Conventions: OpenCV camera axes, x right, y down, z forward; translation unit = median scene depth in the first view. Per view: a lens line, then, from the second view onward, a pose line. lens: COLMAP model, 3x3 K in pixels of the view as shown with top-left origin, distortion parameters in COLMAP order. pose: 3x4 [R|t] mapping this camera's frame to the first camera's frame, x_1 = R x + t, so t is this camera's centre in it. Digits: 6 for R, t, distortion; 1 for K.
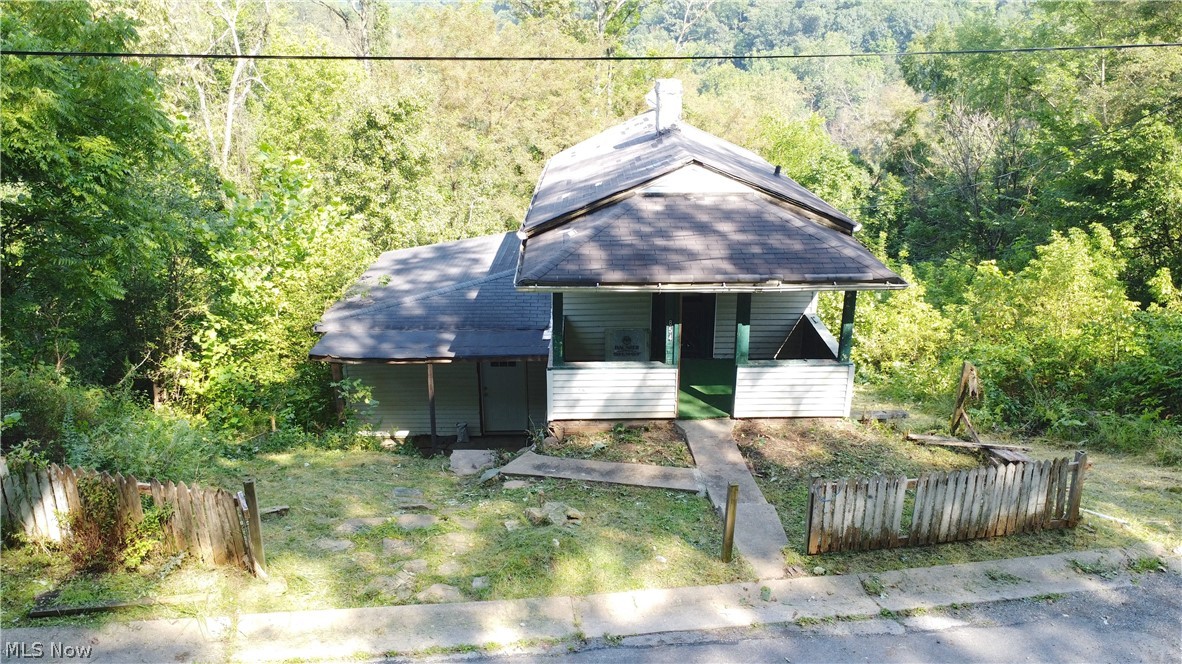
lens RADIAL K [[882.3, 0, 593.2], [0, 882.3, 335.1], [0, 0, 1]] dist [0.005173, -0.007571]
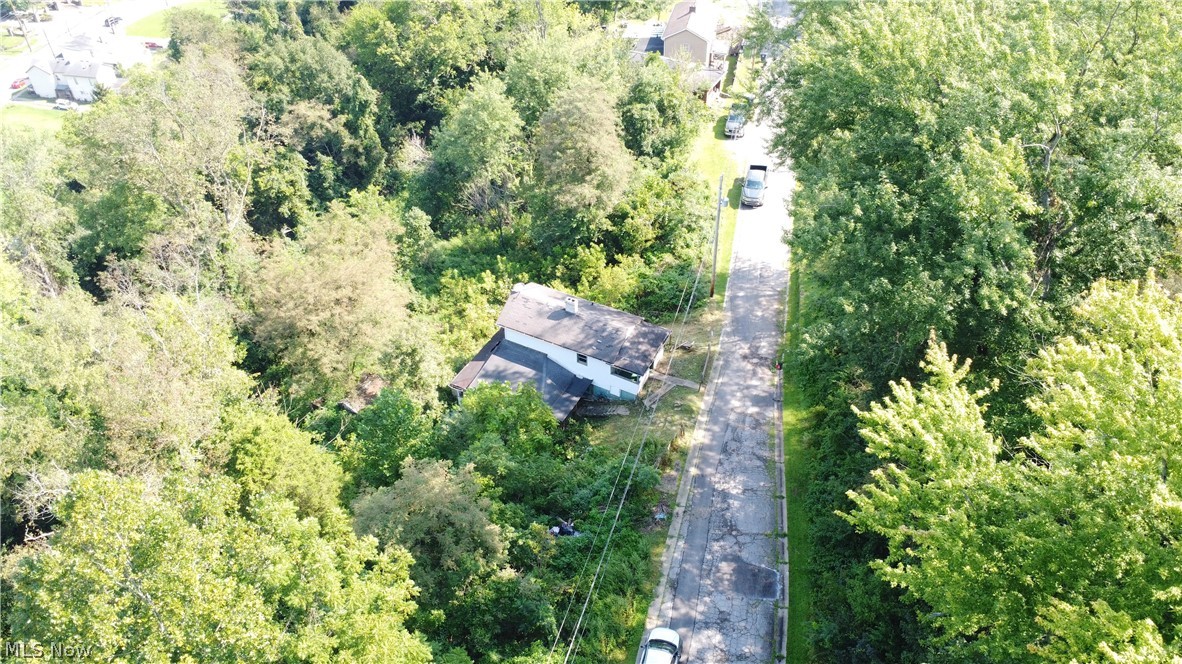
lens RADIAL K [[882.3, 0, 586.0], [0, 882.3, 339.5], [0, 0, 1]] dist [0.005173, -0.007571]
pose [[0.470926, -0.586951, 0.658572, -2.892951], [0.295594, 0.808367, 0.509085, -2.432792], [-0.831175, -0.045071, 0.554181, -1.288743]]
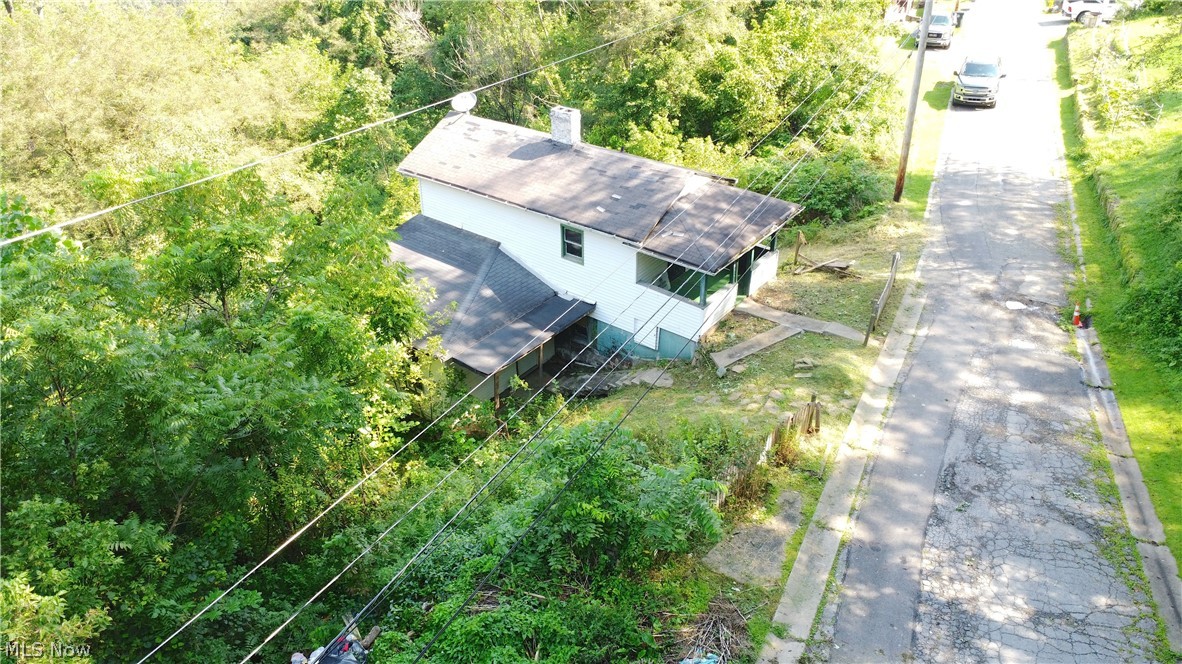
lens RADIAL K [[882.3, 0, 589.8], [0, 882.3, 333.4], [0, 0, 1]] dist [0.005173, -0.007571]
pose [[0.619040, -0.406030, 0.672256, -1.300979], [0.259369, 0.913654, 0.312993, -0.494987], [-0.741294, -0.019393, 0.670900, -0.056996]]
